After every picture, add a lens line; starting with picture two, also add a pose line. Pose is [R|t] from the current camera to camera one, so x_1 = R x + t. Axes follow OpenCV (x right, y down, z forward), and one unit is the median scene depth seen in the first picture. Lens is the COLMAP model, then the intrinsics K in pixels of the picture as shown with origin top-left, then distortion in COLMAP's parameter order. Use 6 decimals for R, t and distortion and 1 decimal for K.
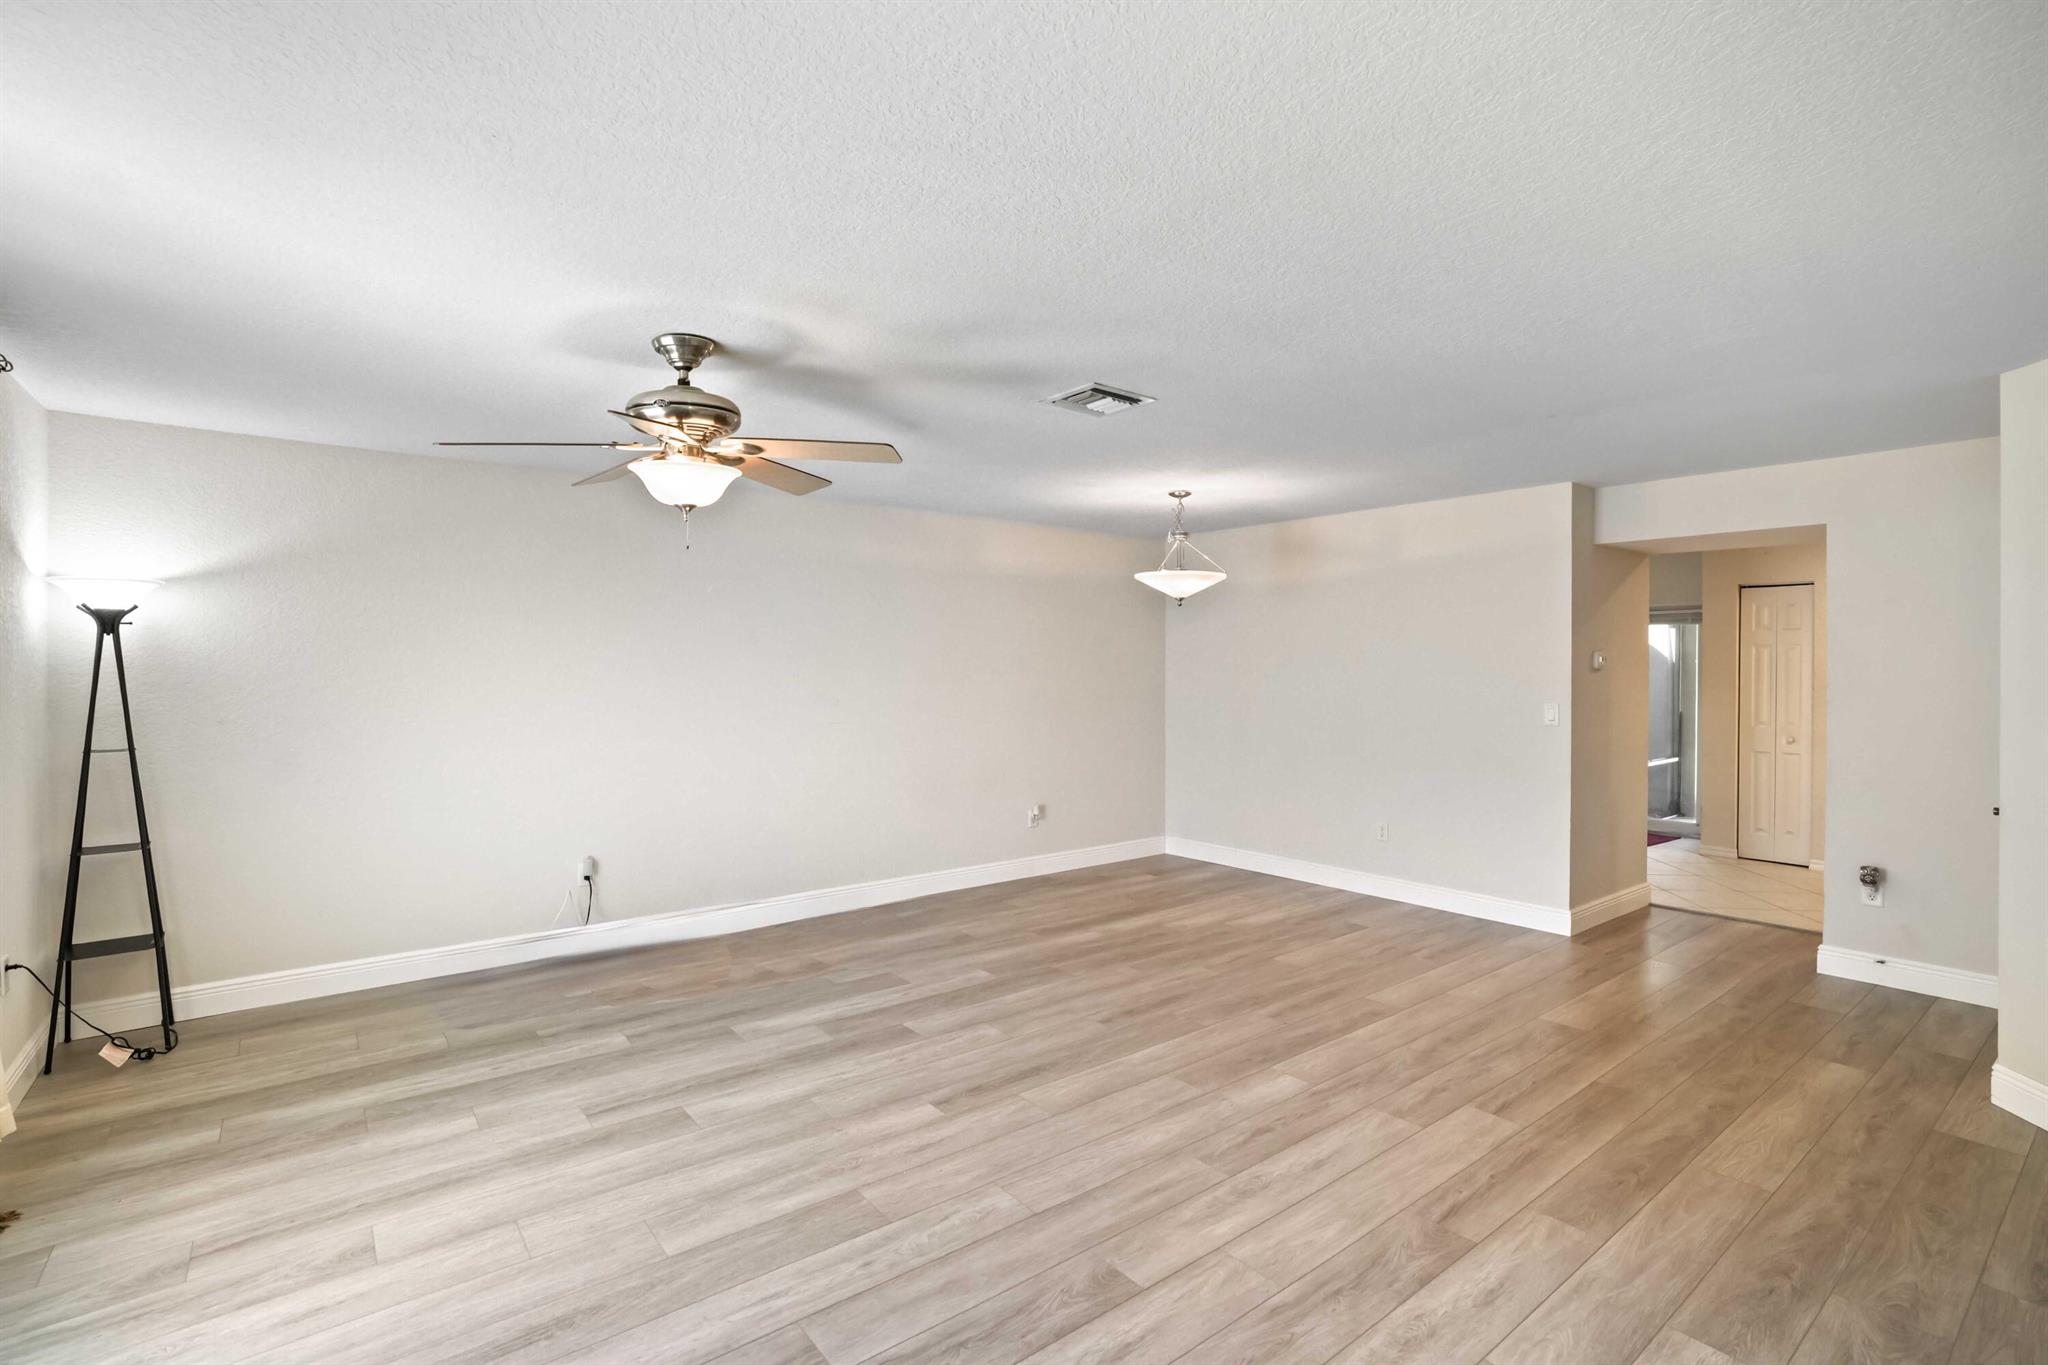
lens RADIAL K [[965.2, 0, 1028.2], [0, 965.2, 673.3], [0, 0, 1]] dist [-0.001025, 0.001248]
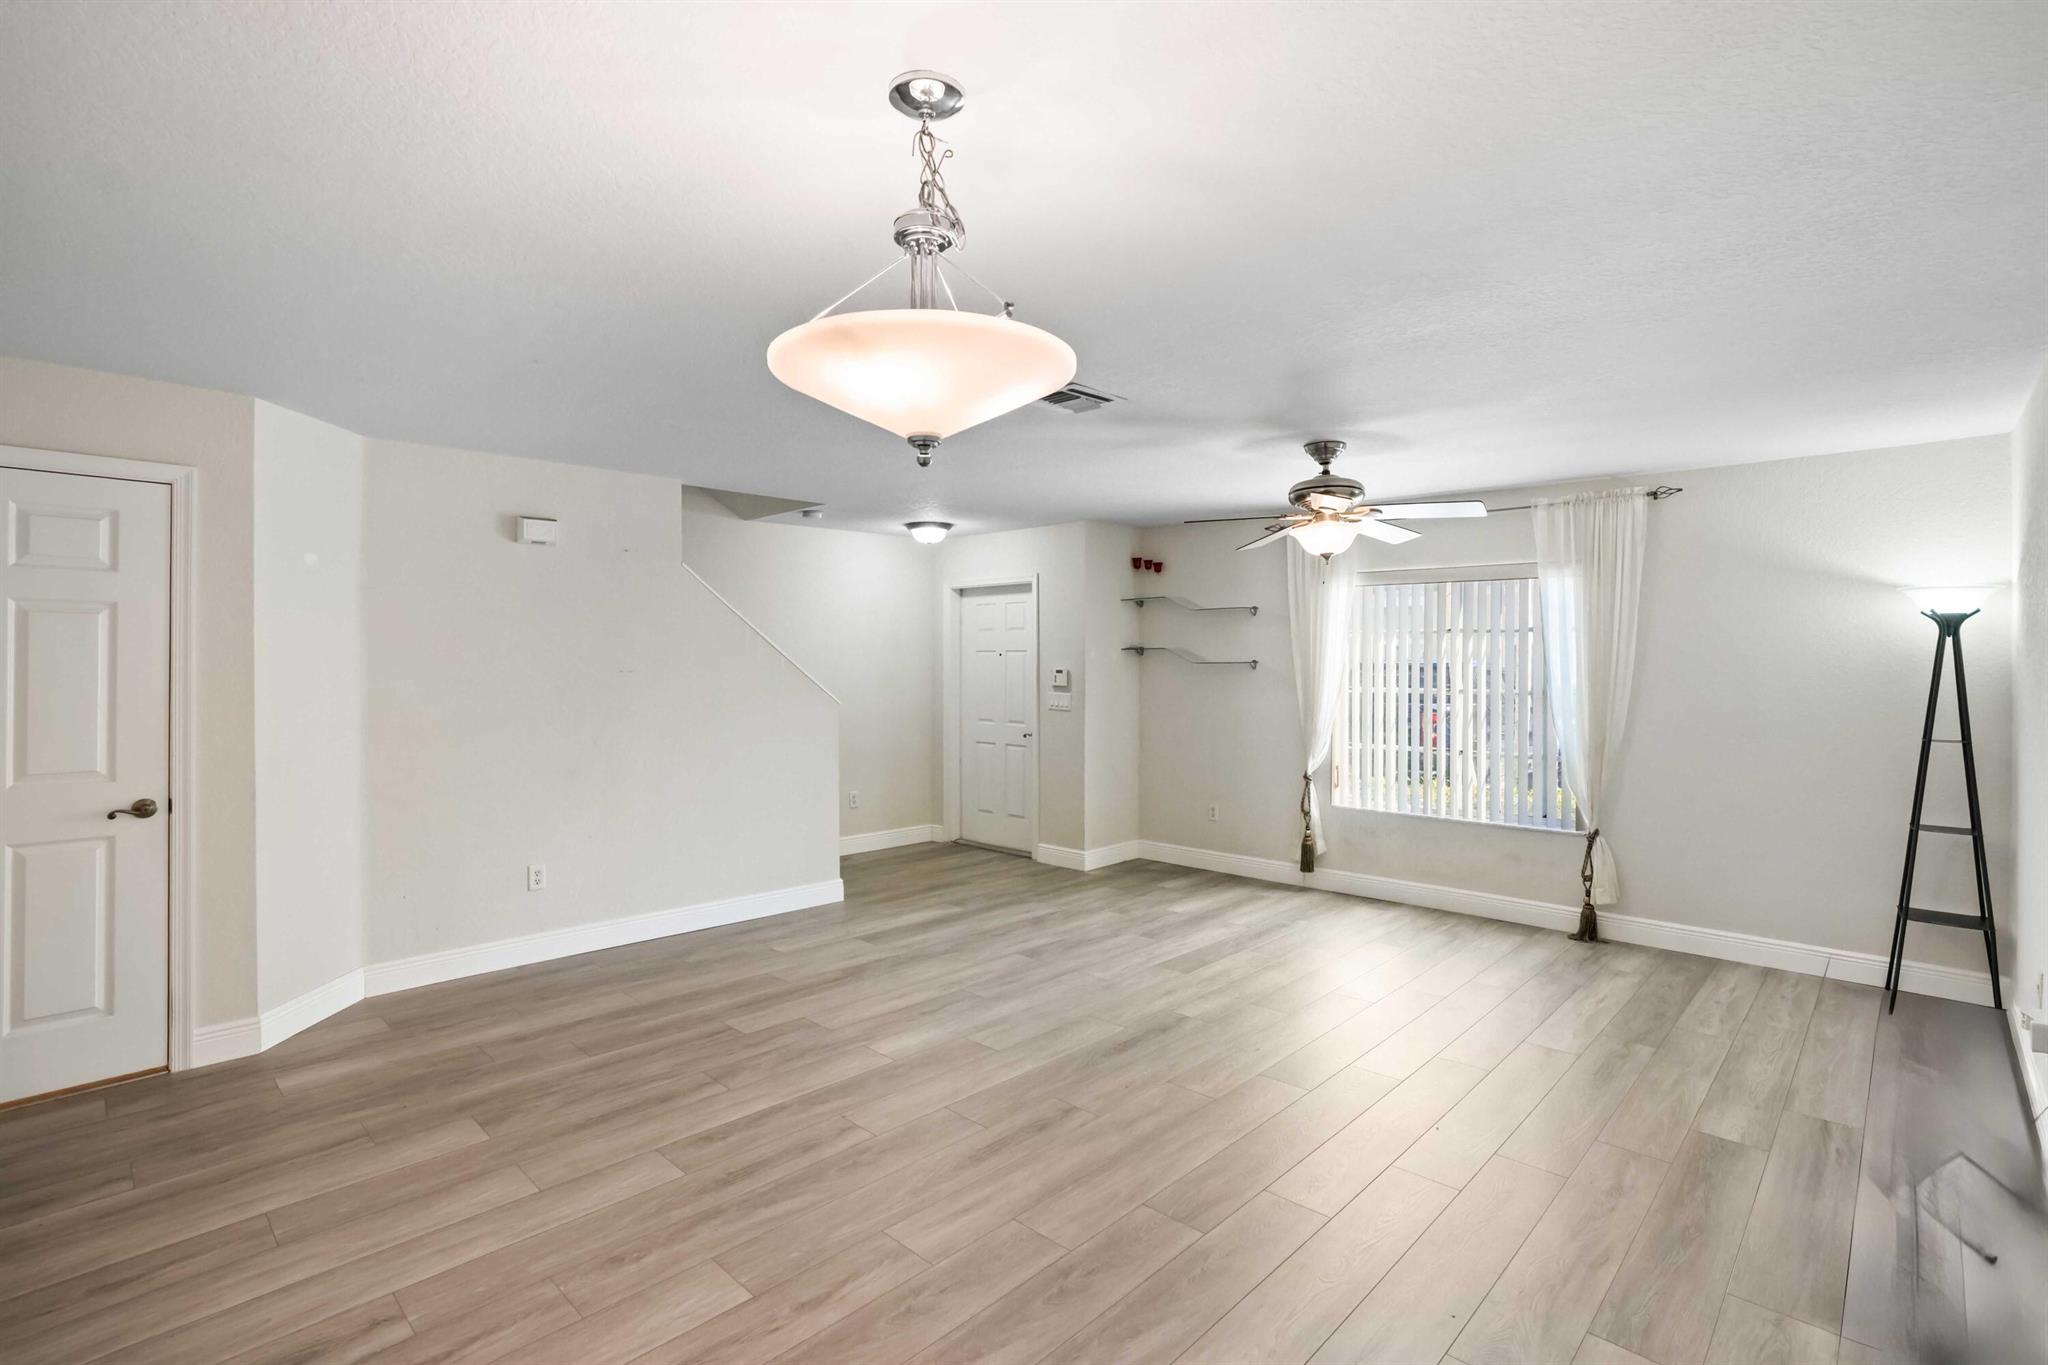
lens RADIAL K [[965.2, 0, 1022.5], [0, 965.2, 667.0], [0, 0, 1]] dist [-0.001025, 0.001248]
pose [[-0.990589, -0.003412, -0.136825, 0.259230], [-0.005455, 0.999879, 0.014553, -0.016455], [0.136759, 0.015162, -0.990488, 2.013827]]
